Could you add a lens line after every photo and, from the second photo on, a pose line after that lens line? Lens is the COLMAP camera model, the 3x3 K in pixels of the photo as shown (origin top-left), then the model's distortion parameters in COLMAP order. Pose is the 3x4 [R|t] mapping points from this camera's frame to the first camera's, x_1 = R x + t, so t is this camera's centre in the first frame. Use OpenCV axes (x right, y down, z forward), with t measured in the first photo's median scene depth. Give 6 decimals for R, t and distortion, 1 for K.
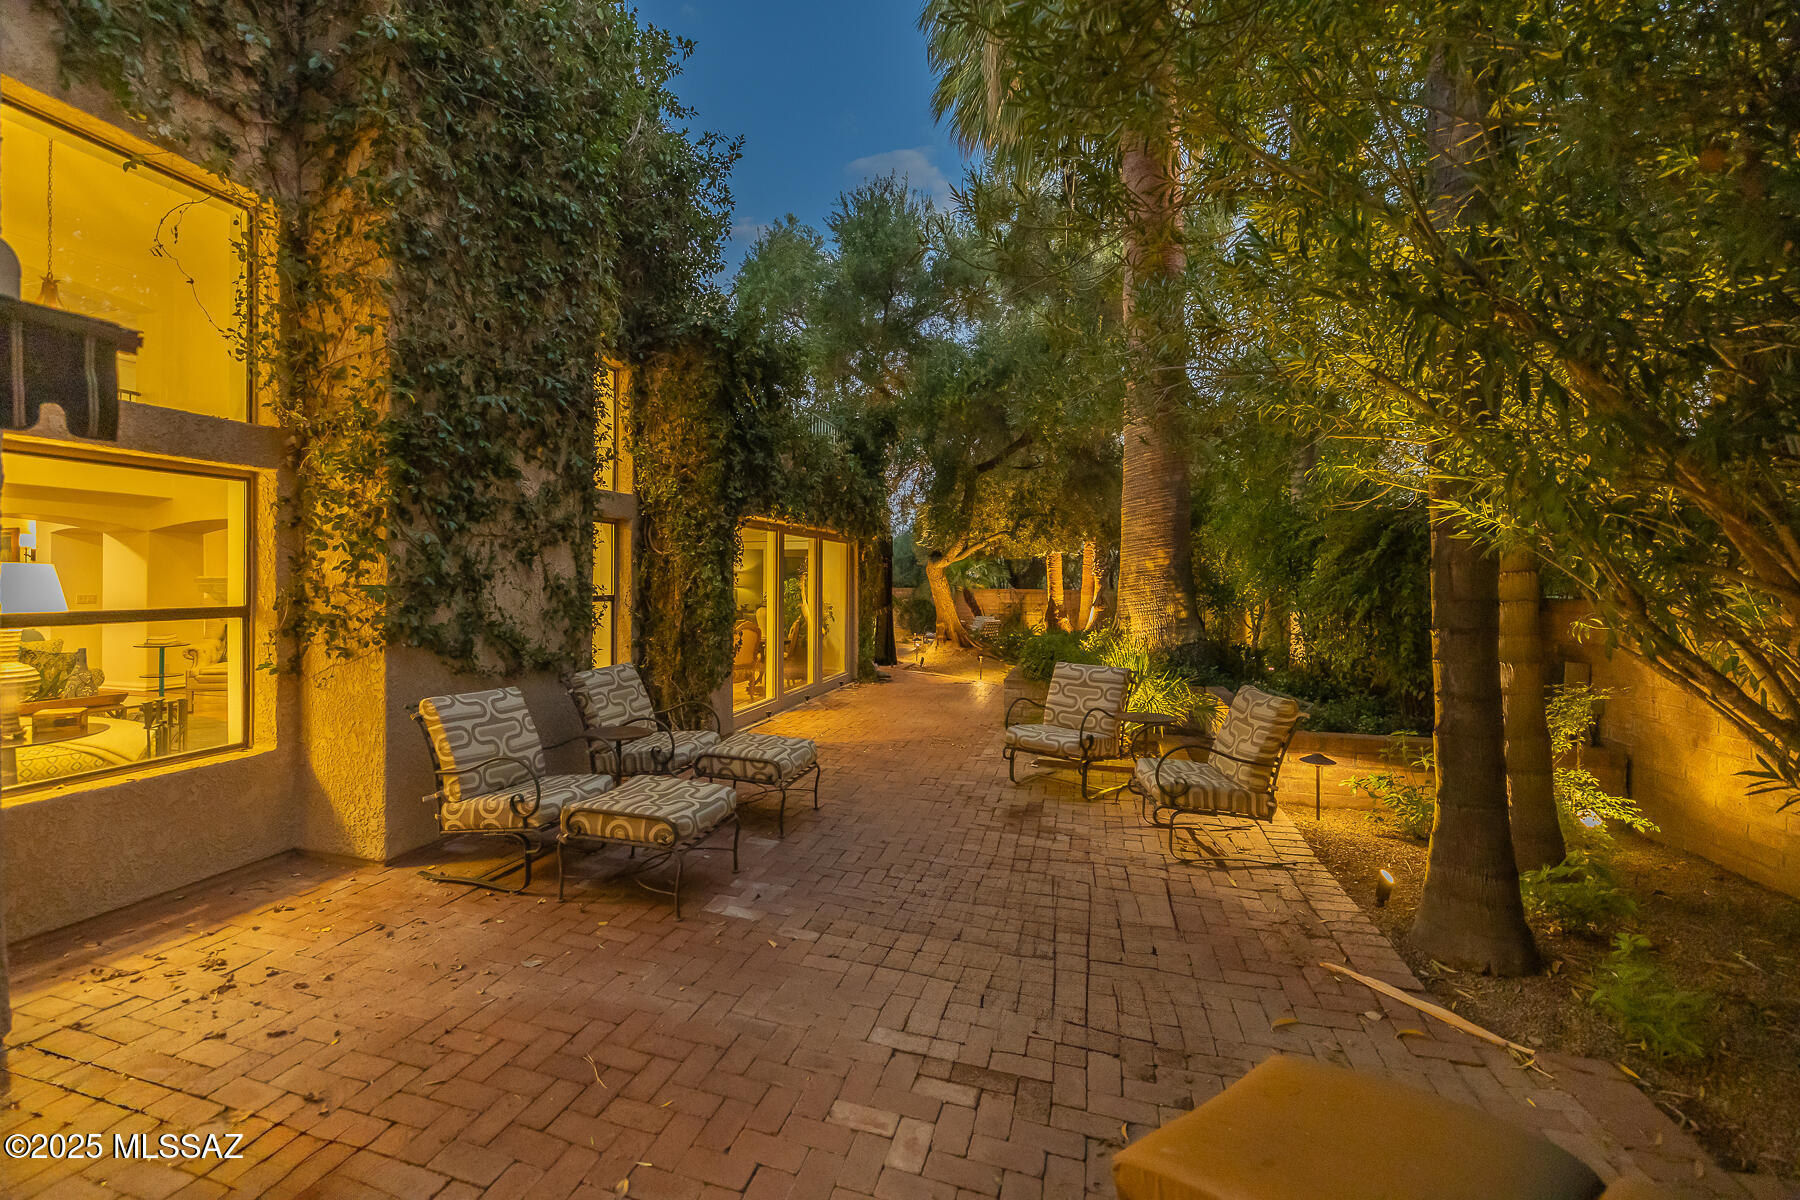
lens RADIAL K [[804.7, 0, 854.9], [0, 804.7, 580.2], [0, 0, 1]] dist [0.003188, 0.000360]
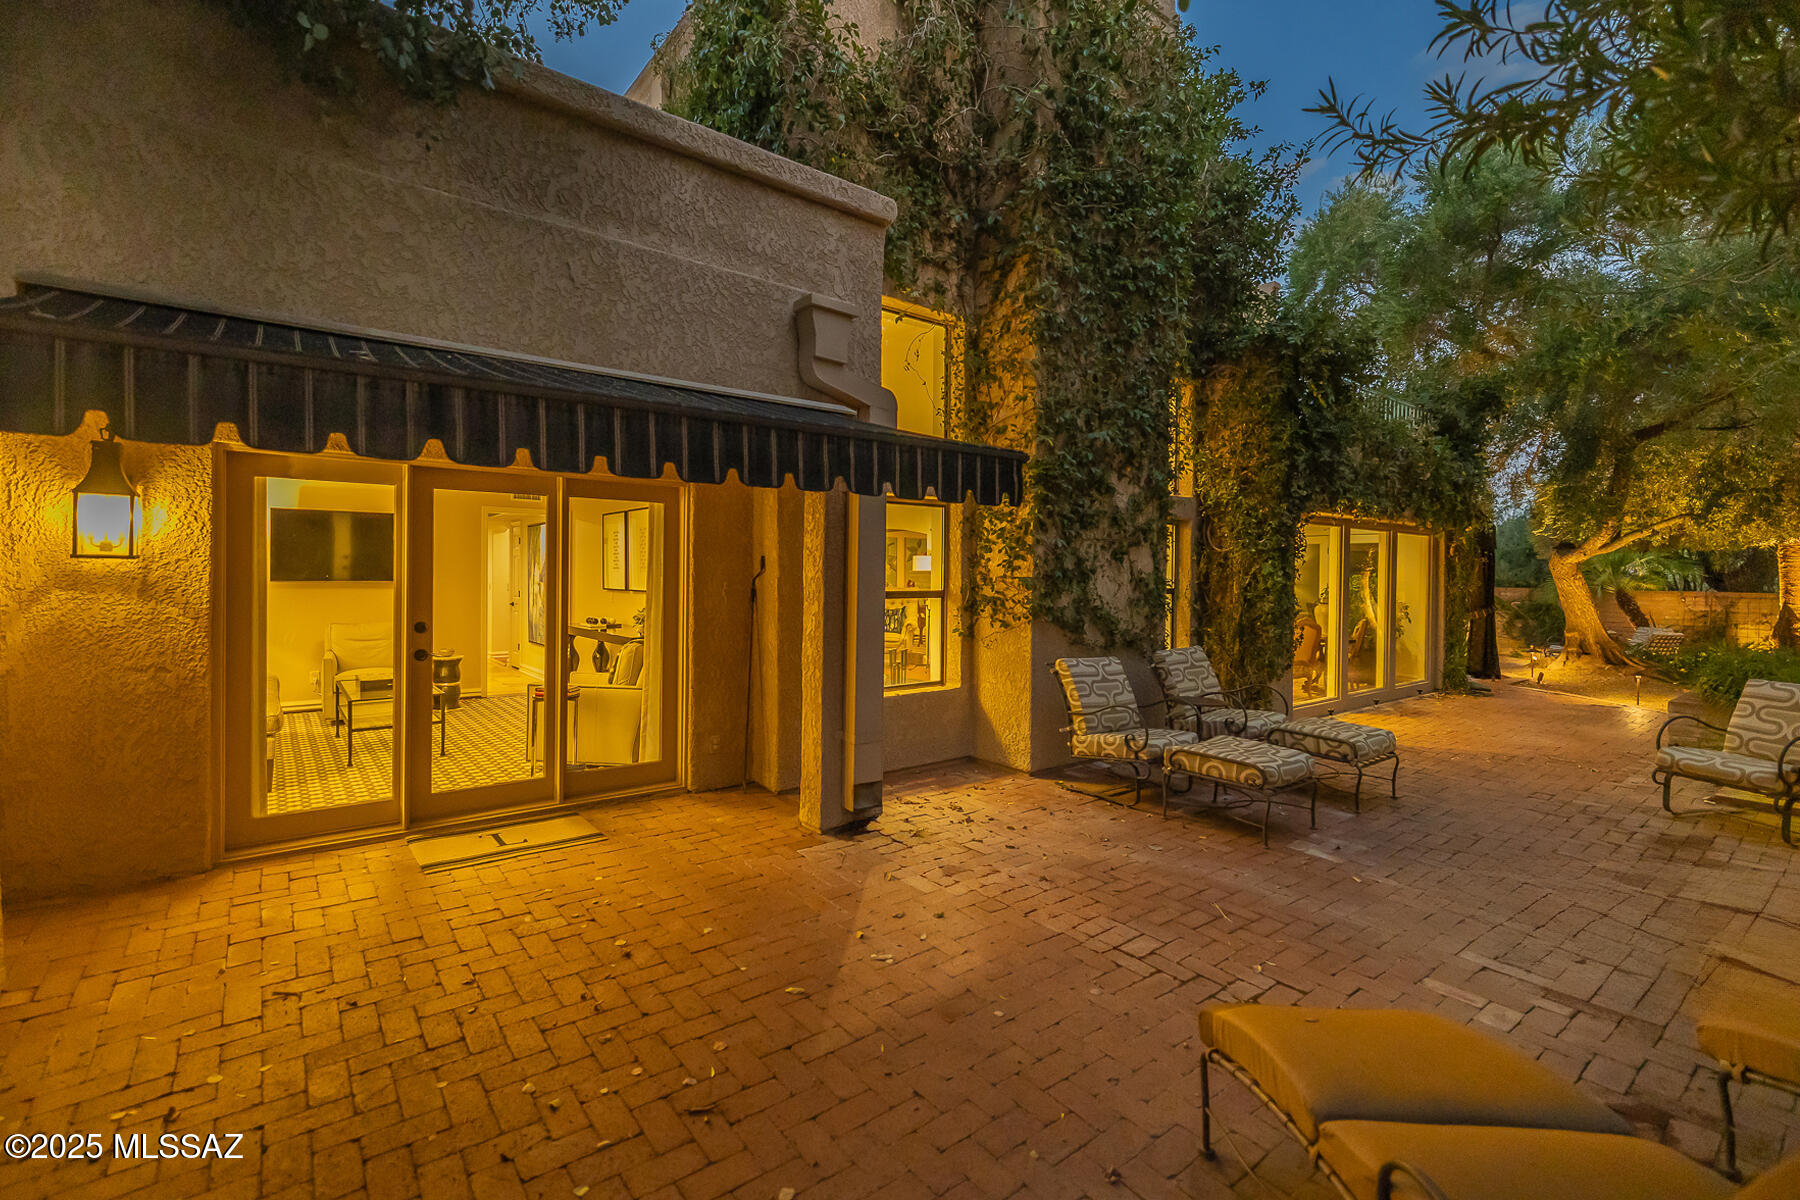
lens RADIAL K [[804.7, 0, 854.9], [0, 804.7, 580.2], [0, 0, 1]] dist [0.003188, 0.000360]
pose [[0.810445, 0.009752, -0.585733, -0.005545], [-0.006599, 0.999950, 0.007517, 0.002182], [0.585777, -0.002227, 0.810469, -0.230894]]
